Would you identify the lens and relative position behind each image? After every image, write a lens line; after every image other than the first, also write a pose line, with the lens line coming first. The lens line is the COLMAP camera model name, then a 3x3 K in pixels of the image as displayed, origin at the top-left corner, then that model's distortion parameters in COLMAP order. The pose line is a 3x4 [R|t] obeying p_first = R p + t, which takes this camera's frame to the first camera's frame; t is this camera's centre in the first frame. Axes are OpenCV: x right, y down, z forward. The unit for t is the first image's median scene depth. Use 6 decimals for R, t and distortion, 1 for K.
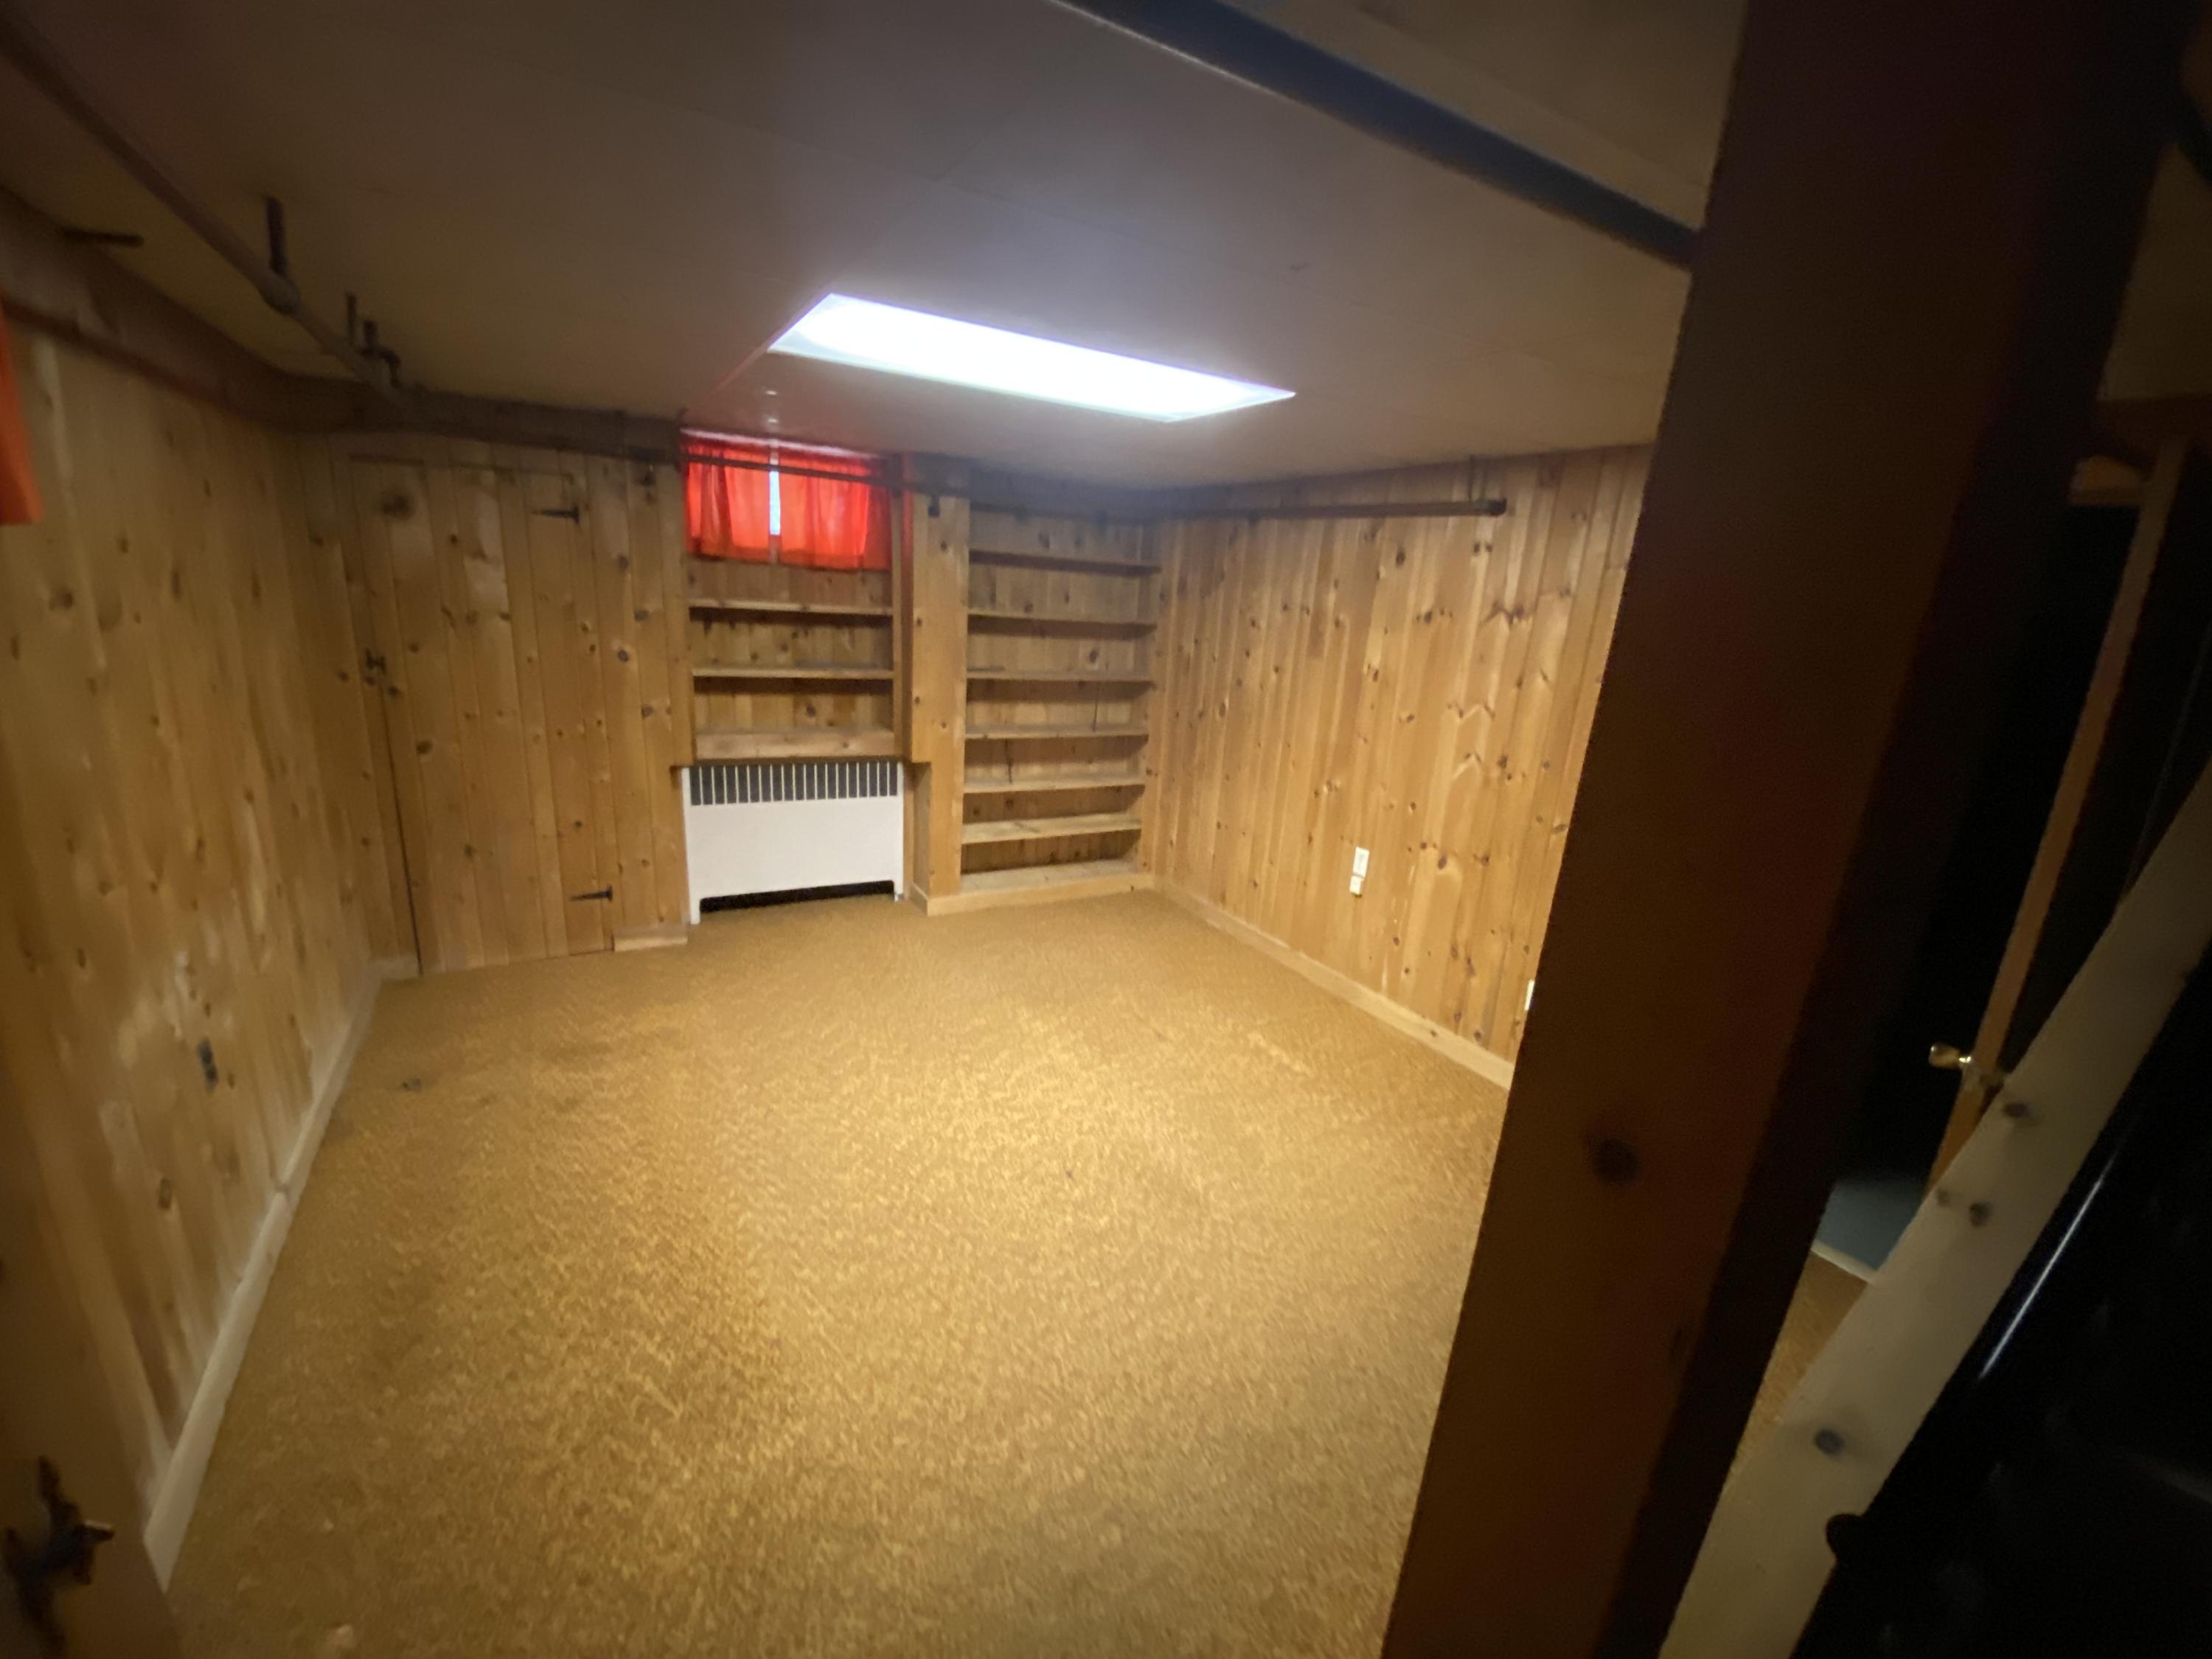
lens RADIAL K [[908.1, 0, 1102.5], [0, 908.1, 832.4], [0, 0, 1]] dist [0.021387, -0.022579]
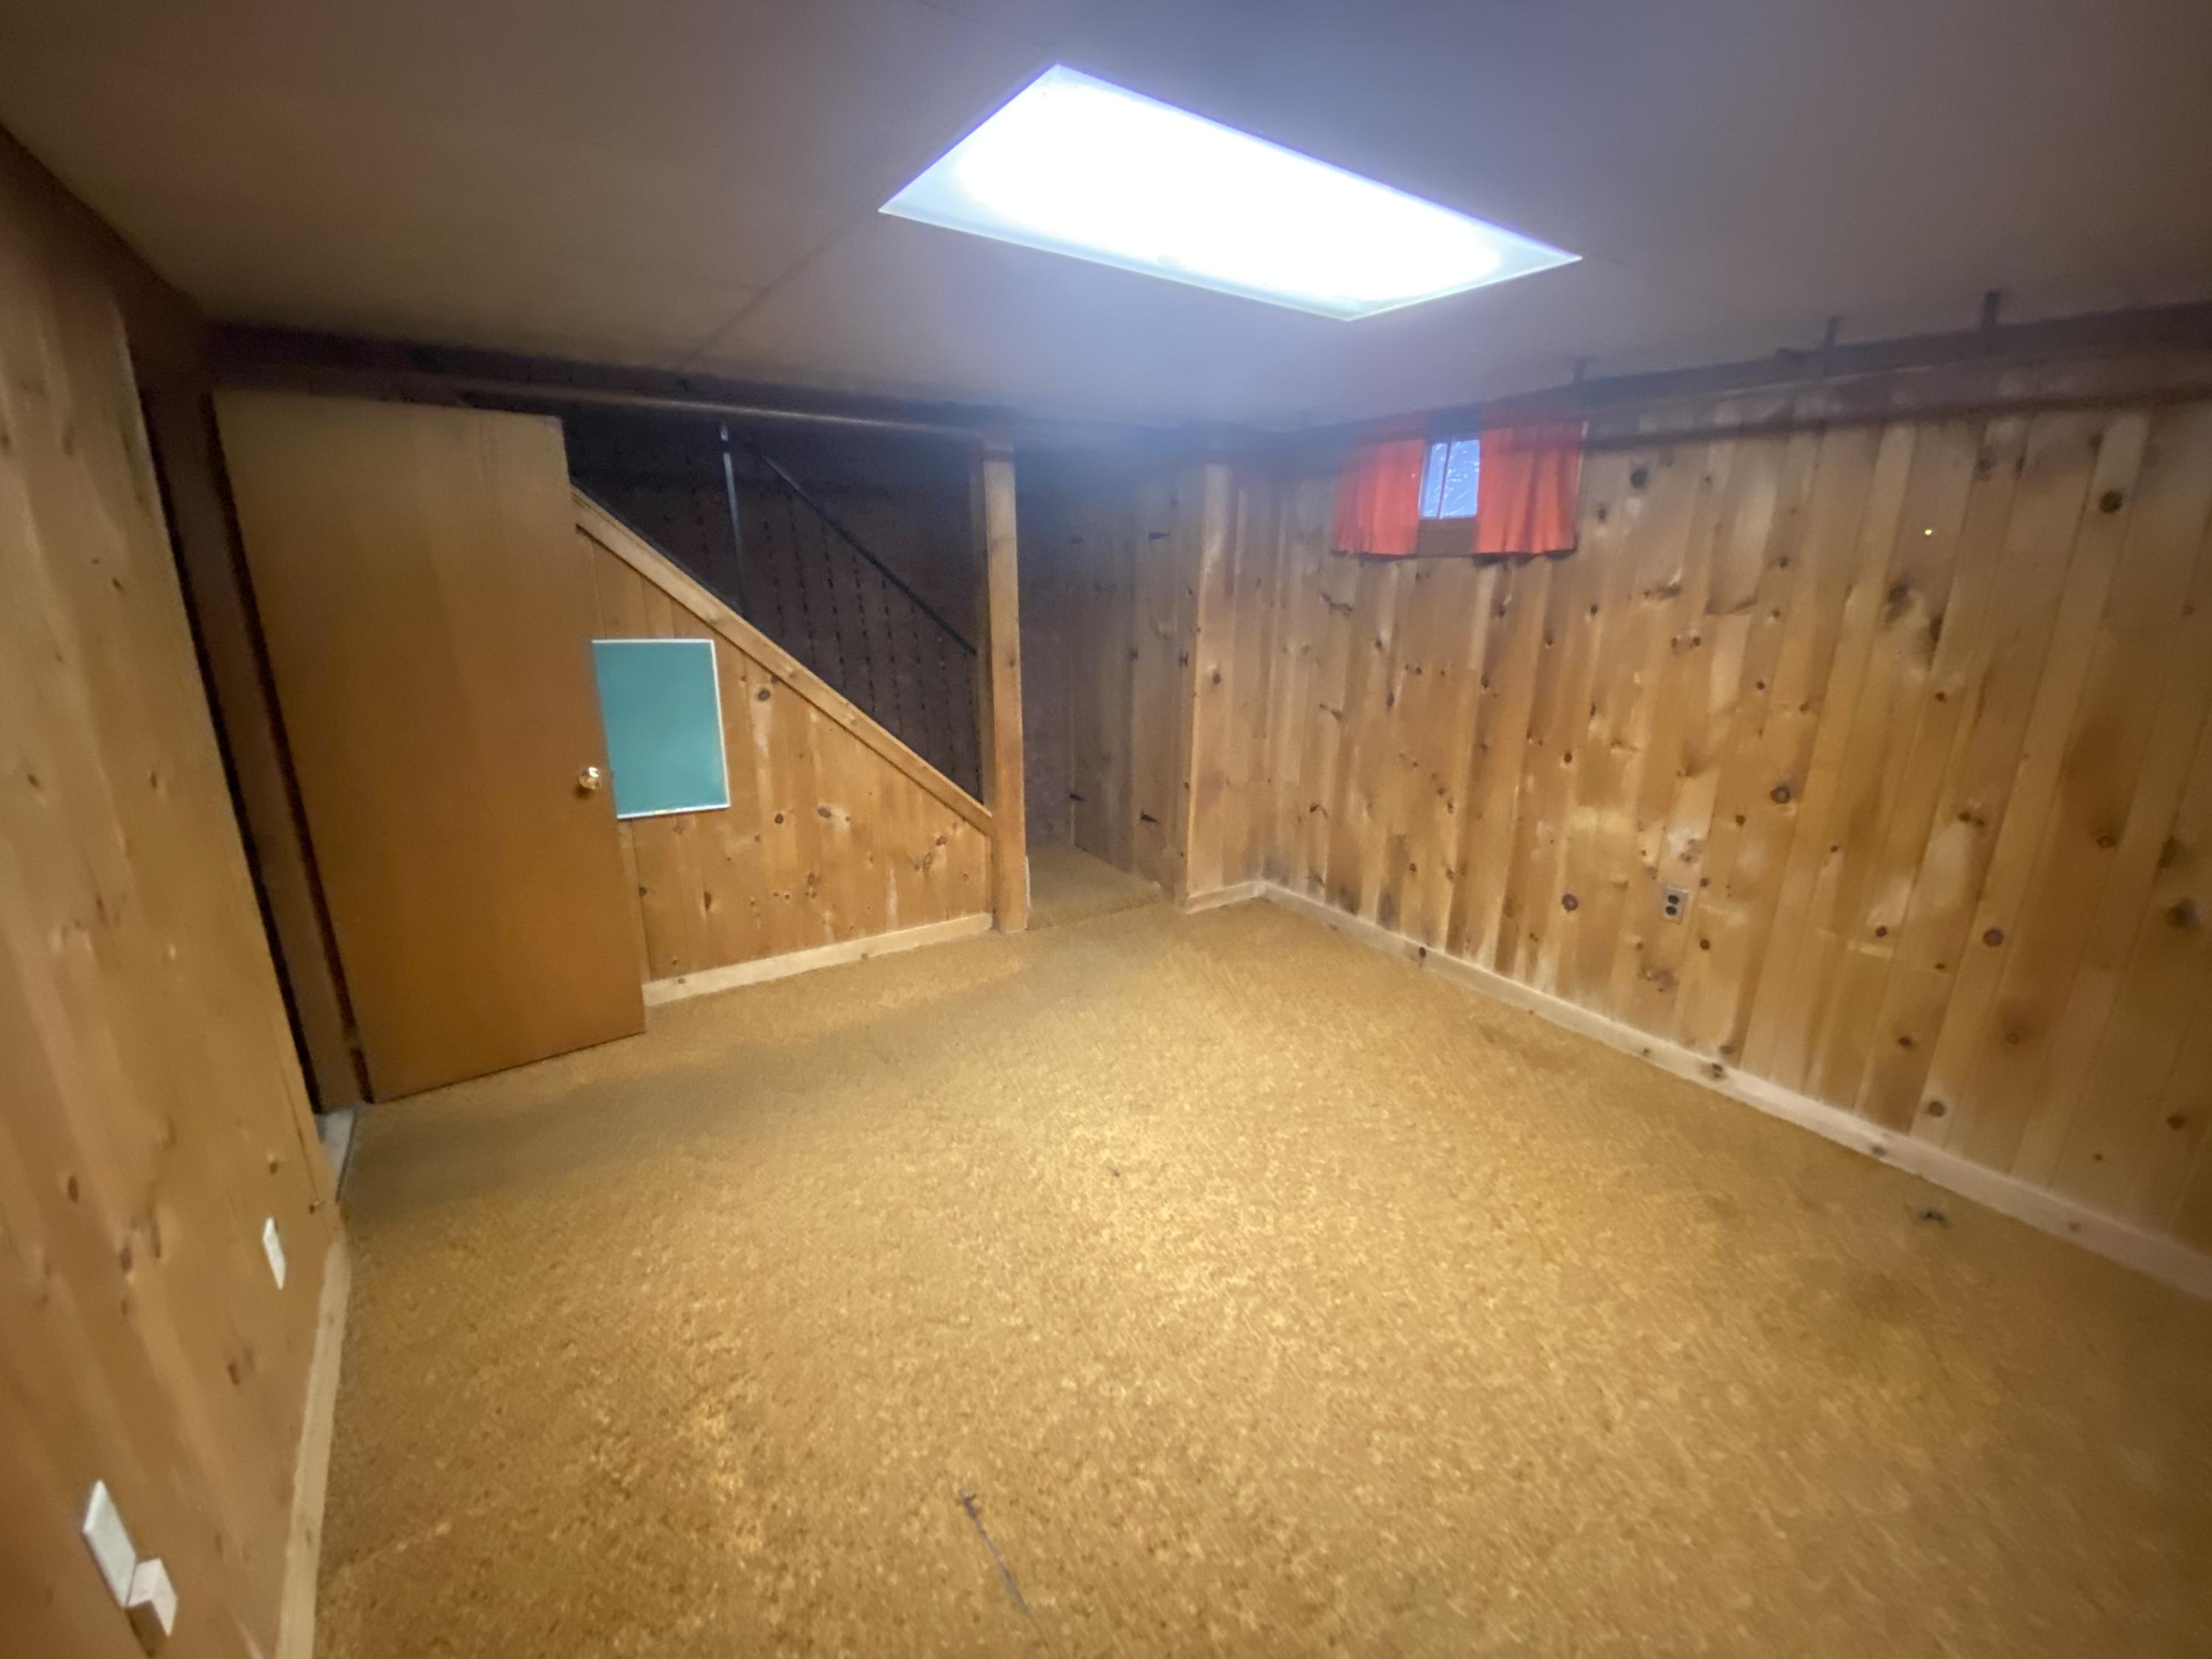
lens RADIAL K [[908.1, 0, 1102.5], [0, 908.1, 832.4], [0, 0, 1]] dist [0.021387, -0.022579]
pose [[-0.994902, -0.055555, -0.084166, 0.073970], [-0.091334, 0.850234, 0.518422, -0.401488], [0.042759, 0.523466, -0.850973, 1.598201]]
